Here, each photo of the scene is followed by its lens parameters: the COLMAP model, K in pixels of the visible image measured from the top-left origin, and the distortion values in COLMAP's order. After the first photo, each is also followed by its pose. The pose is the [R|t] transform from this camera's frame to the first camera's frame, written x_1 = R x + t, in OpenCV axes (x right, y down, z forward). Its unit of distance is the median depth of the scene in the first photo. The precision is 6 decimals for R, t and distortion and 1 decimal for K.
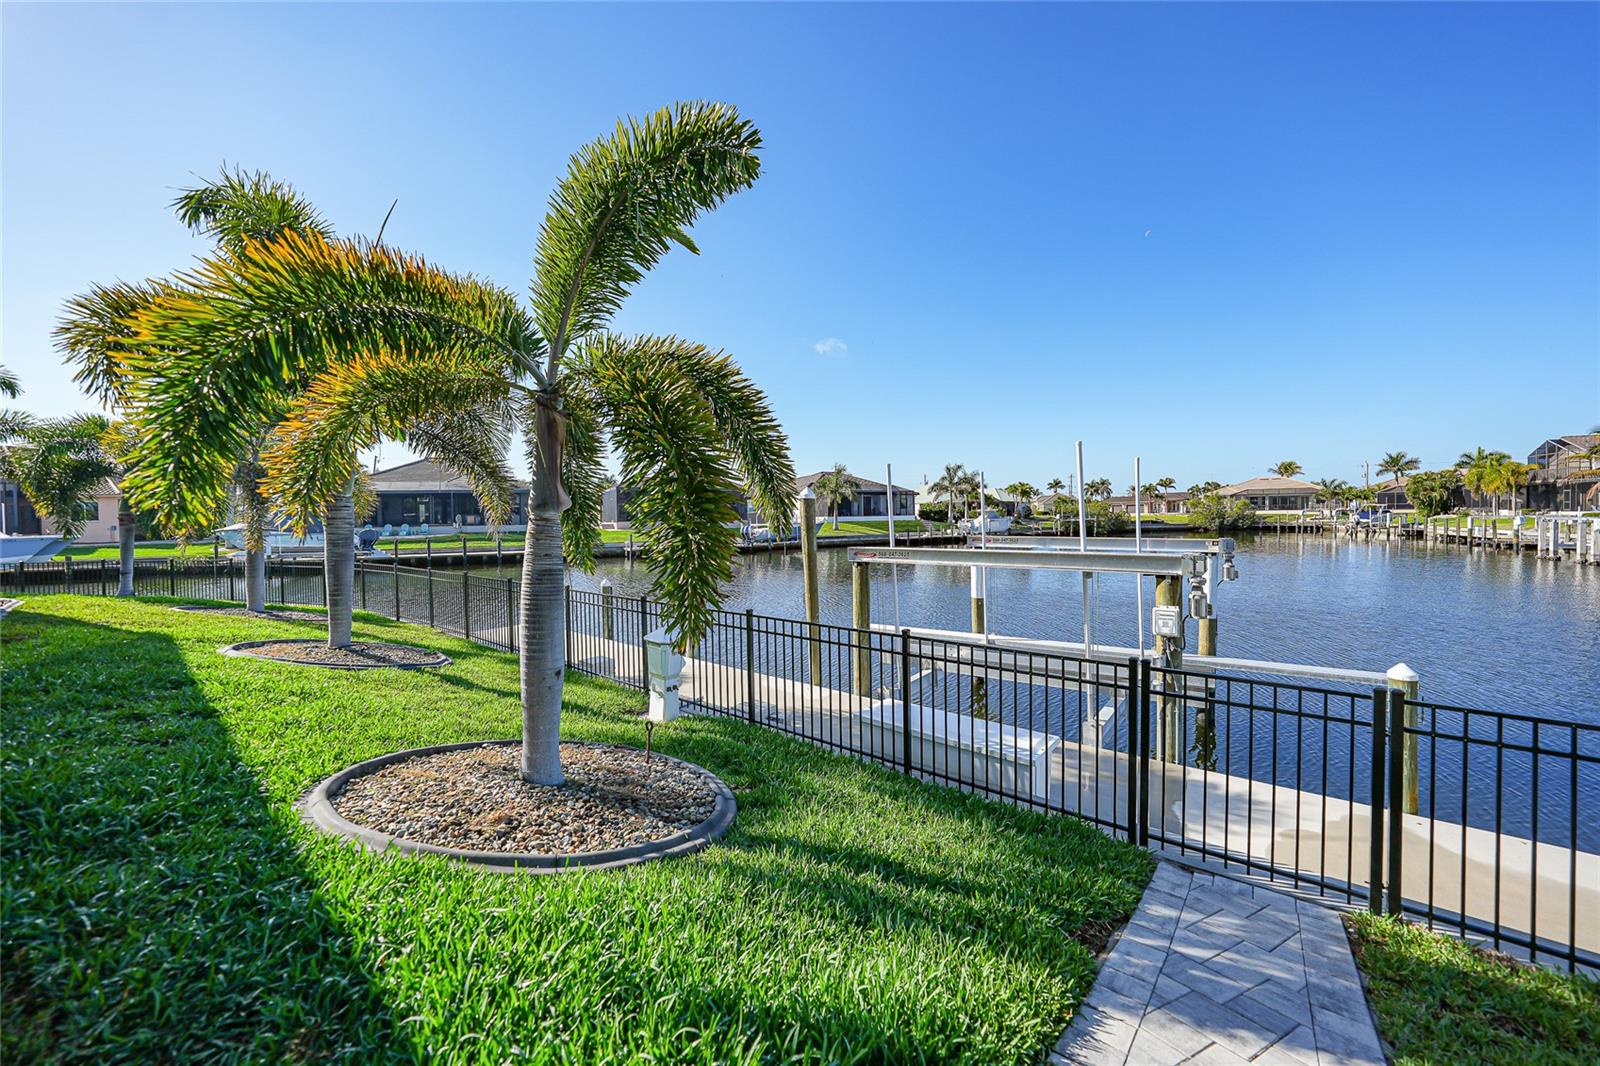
lens RADIAL K [[554.8, 0, 767.6], [0, 554.8, 520.3], [0, 0, 1]] dist [-0.020487, 0.001712]
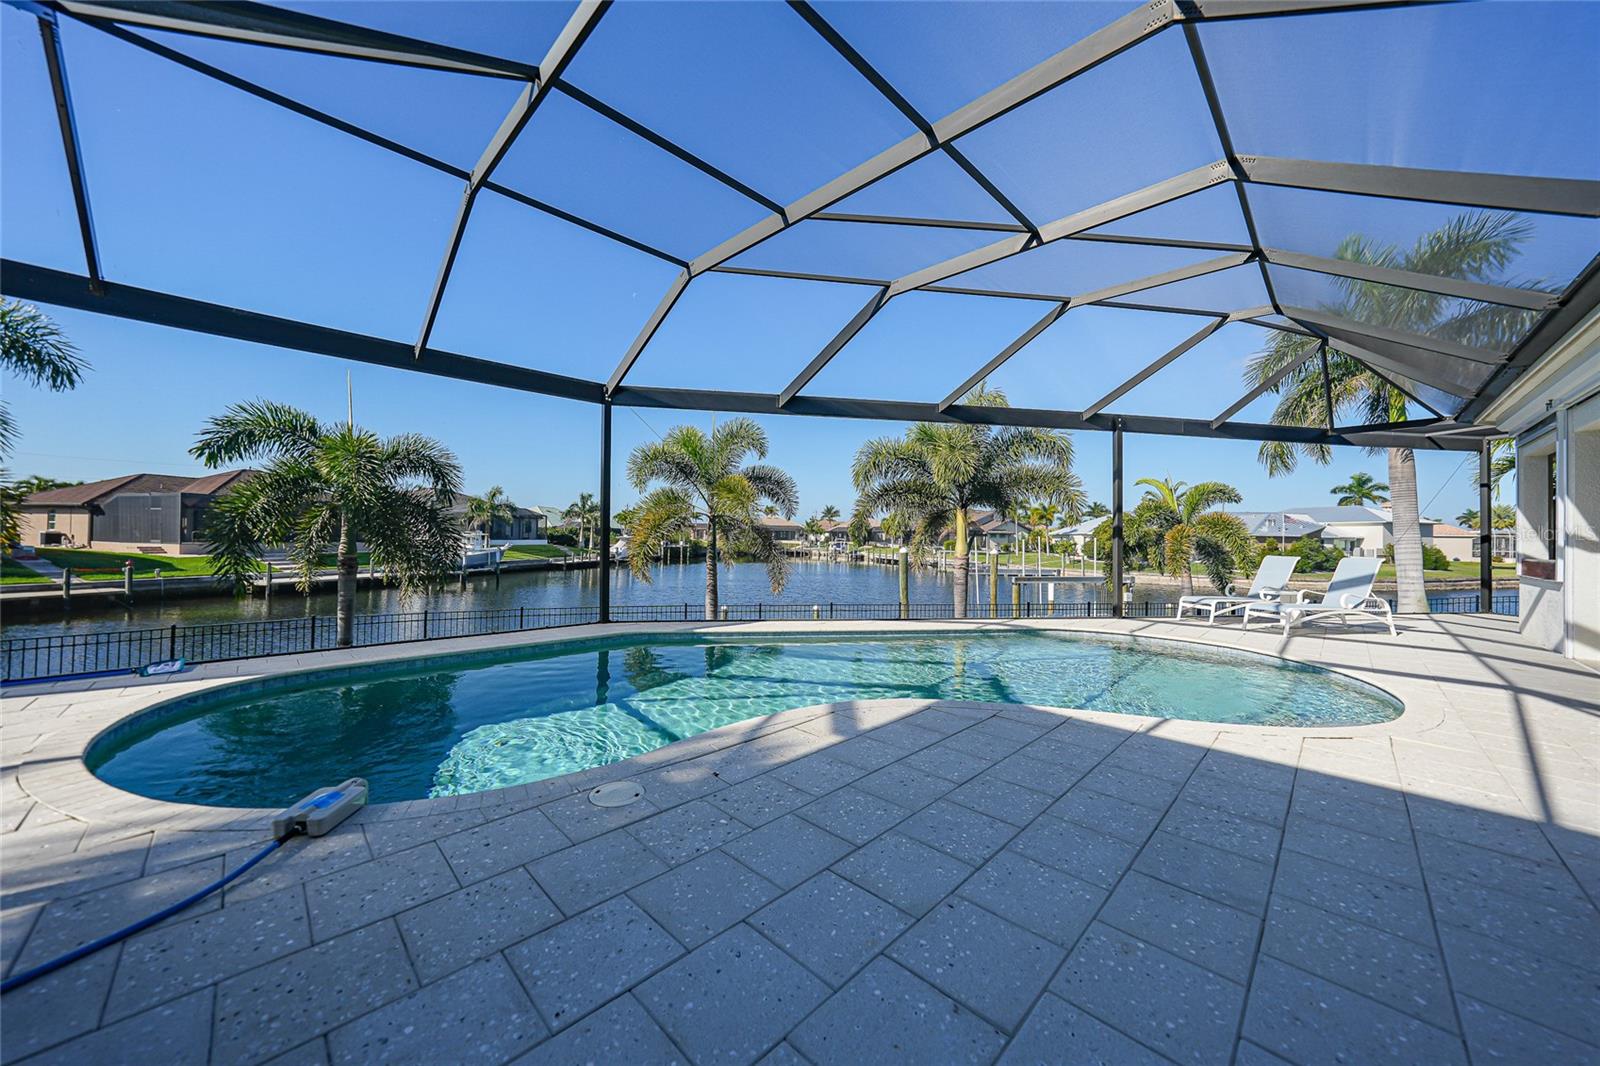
lens RADIAL K [[554.8, 0, 799.4], [0, 554.8, 528.3], [0, 0, 1]] dist [-0.020487, 0.001712]
pose [[0.653716, 0.036491, 0.755860, -0.171213], [-0.016916, 0.999292, -0.033614, -0.002304], [-0.756551, 0.009188, 0.653870, 0.004737]]
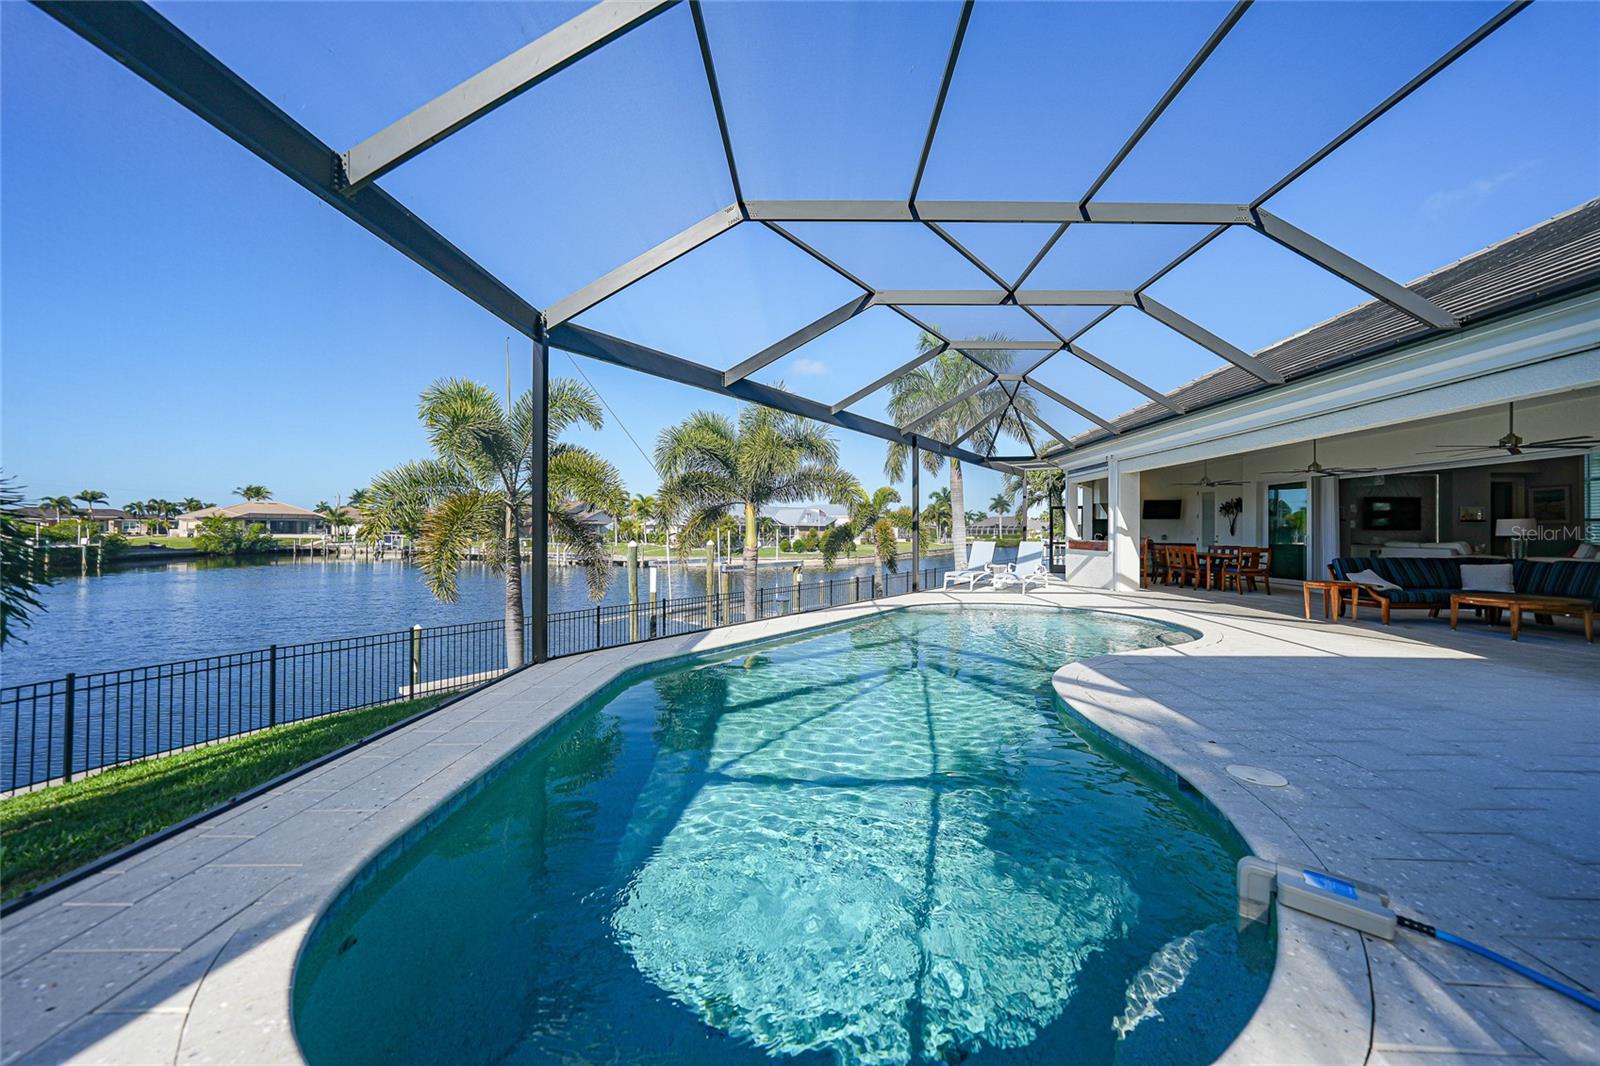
lens RADIAL K [[554.8, 0, 803.7], [0, 554.8, 524.7], [0, 0, 1]] dist [-0.020487, 0.001712]
pose [[-0.039314, 0.026908, 0.998865, -0.183131], [0.006209, 0.999625, -0.026684, -0.002755], [-0.999208, 0.005153, -0.039467, 0.049000]]
